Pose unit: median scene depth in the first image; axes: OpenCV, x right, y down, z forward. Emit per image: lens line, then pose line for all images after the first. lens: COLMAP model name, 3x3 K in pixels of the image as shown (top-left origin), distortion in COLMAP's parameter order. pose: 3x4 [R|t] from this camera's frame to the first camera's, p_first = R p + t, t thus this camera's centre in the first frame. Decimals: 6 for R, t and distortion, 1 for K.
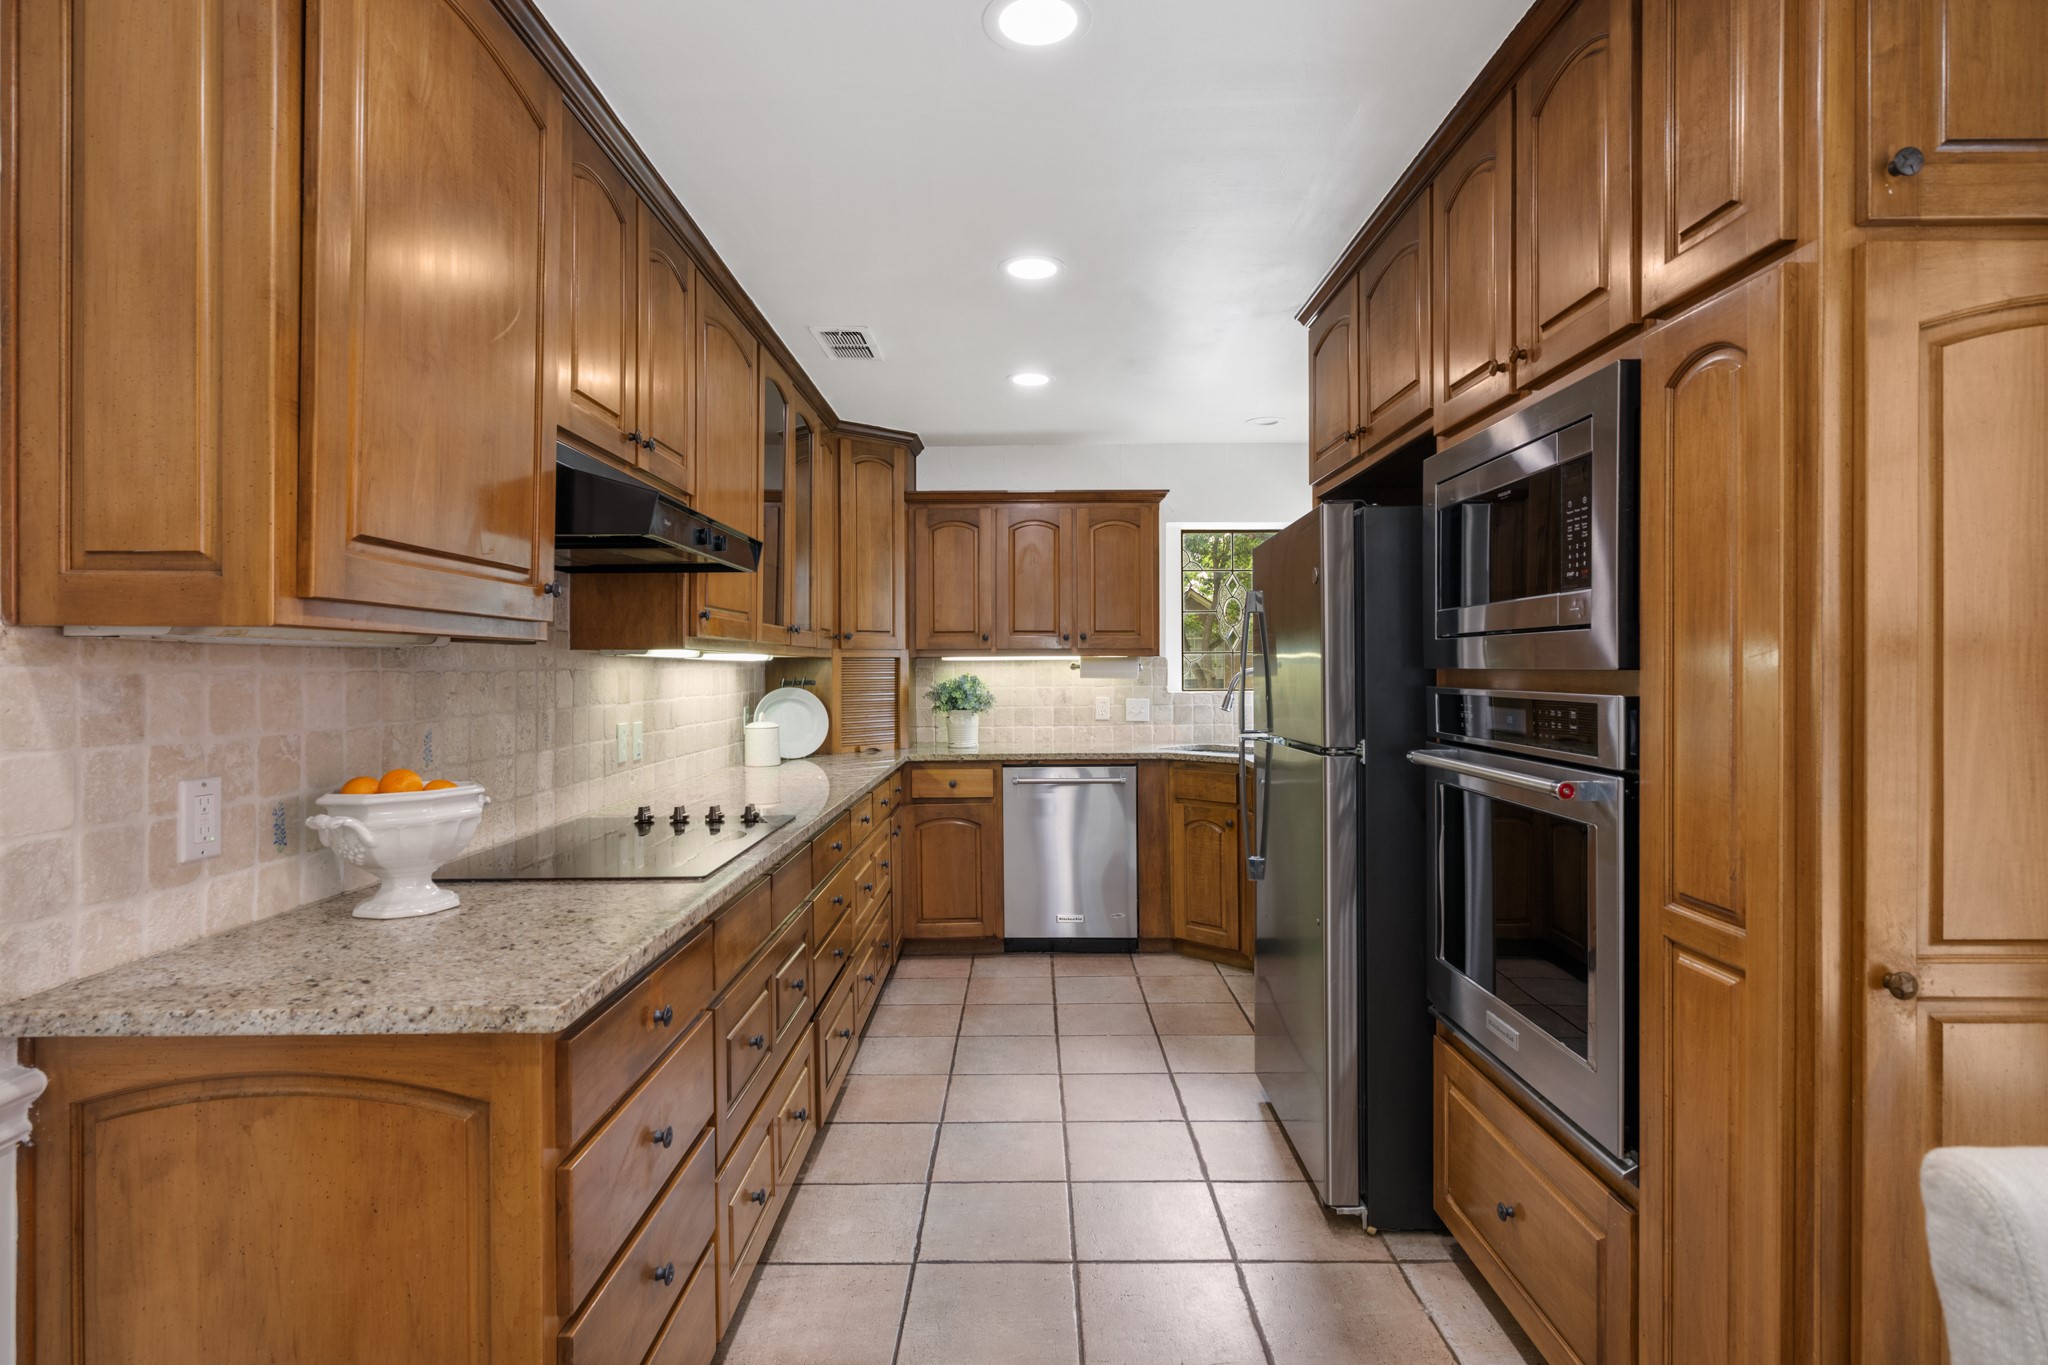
lens RADIAL K [[1034.5, 0, 1030.3], [0, 1034.5, 664.8], [0, 0, 1]] dist [-0.002254, 0.000504]
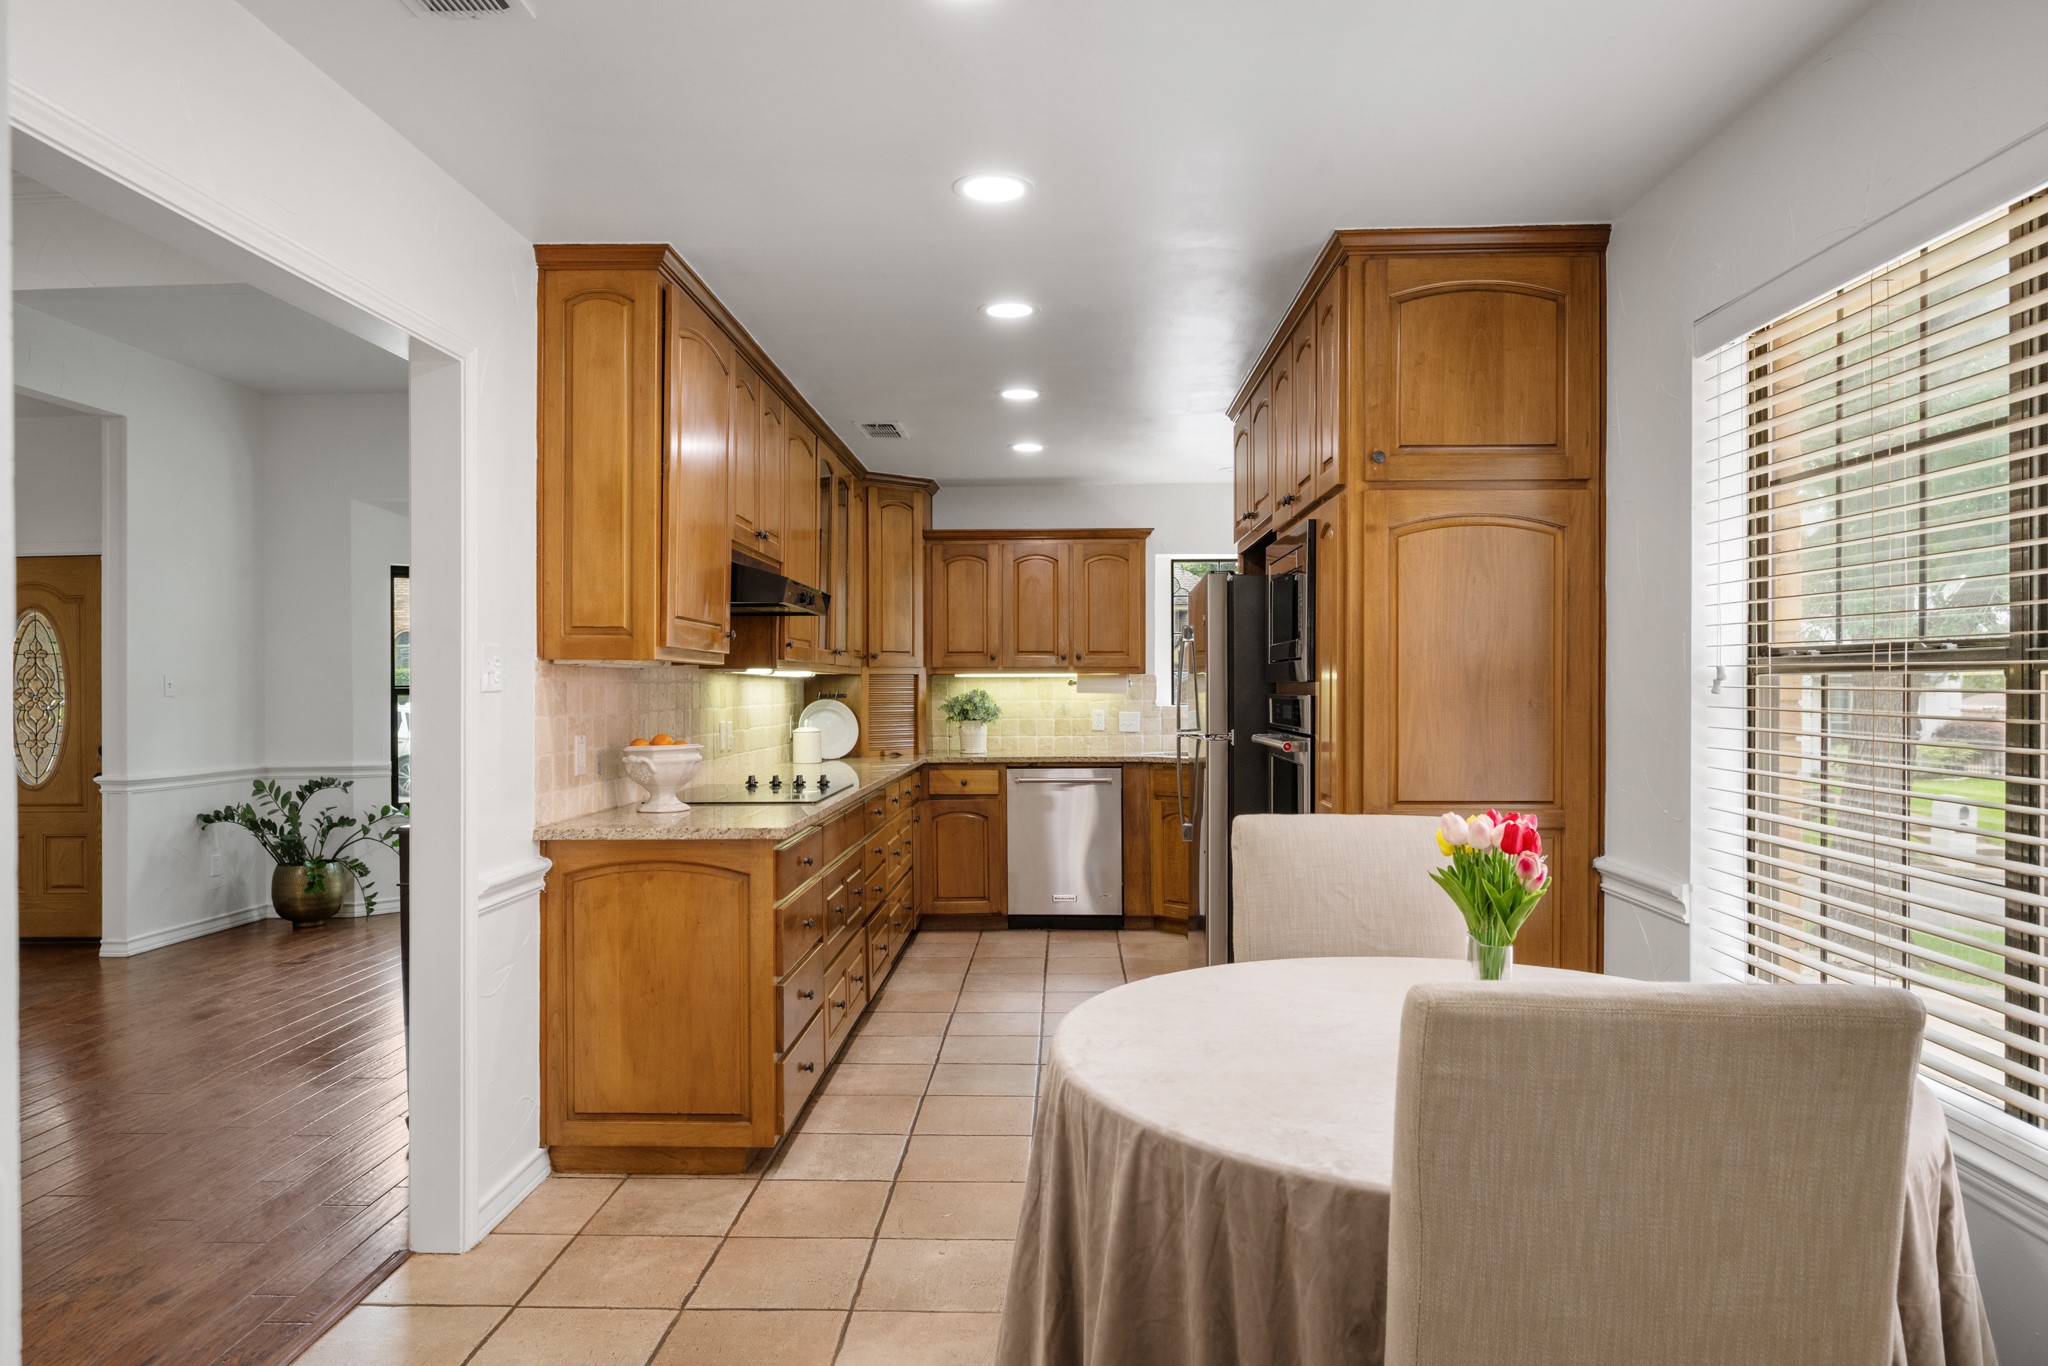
lens RADIAL K [[1303.6, 0, 1075.5], [0, 1303.6, 683.8], [0, 0, 1]] dist [-0.007072, -0.000205]
pose [[0.999981, 0.001885, 0.005882, 0.070898], [-0.001885, 0.999998, -0.000055, 0.005551], [-0.005882, 0.000044, 0.999983, -0.796927]]
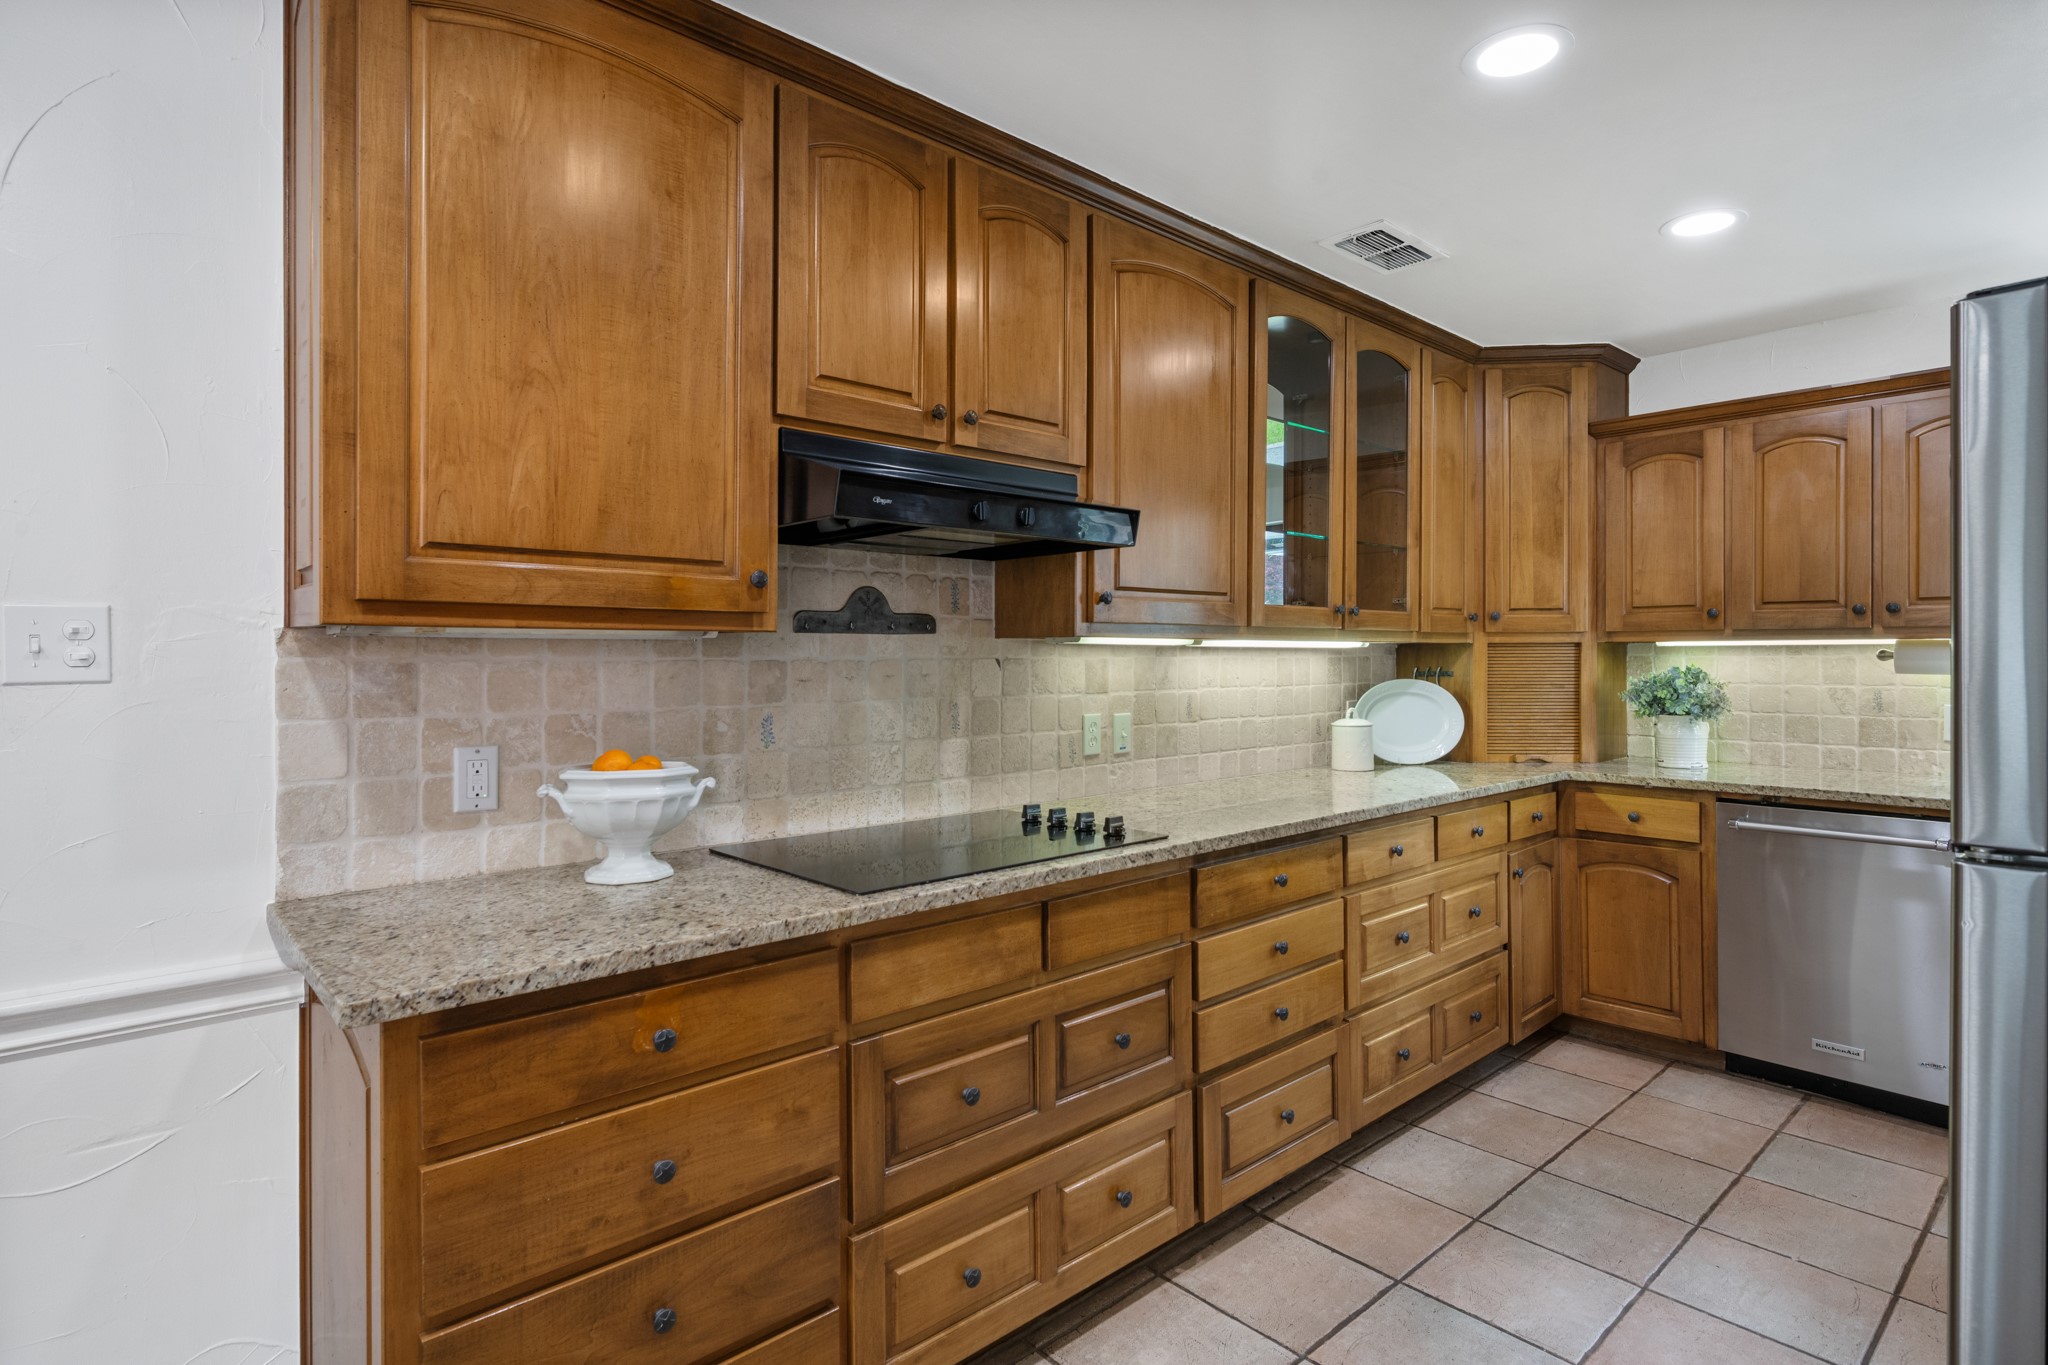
lens RADIAL K [[1034.5, 0, 1052.3], [0, 1034.5, 654.3], [0, 0, 1]] dist [-0.002254, 0.000504]
pose [[0.672855, 0.004691, -0.739759, 0.310882], [-0.000364, 0.999982, 0.006010, -0.004758], [0.739774, -0.003775, 0.672845, 0.356248]]
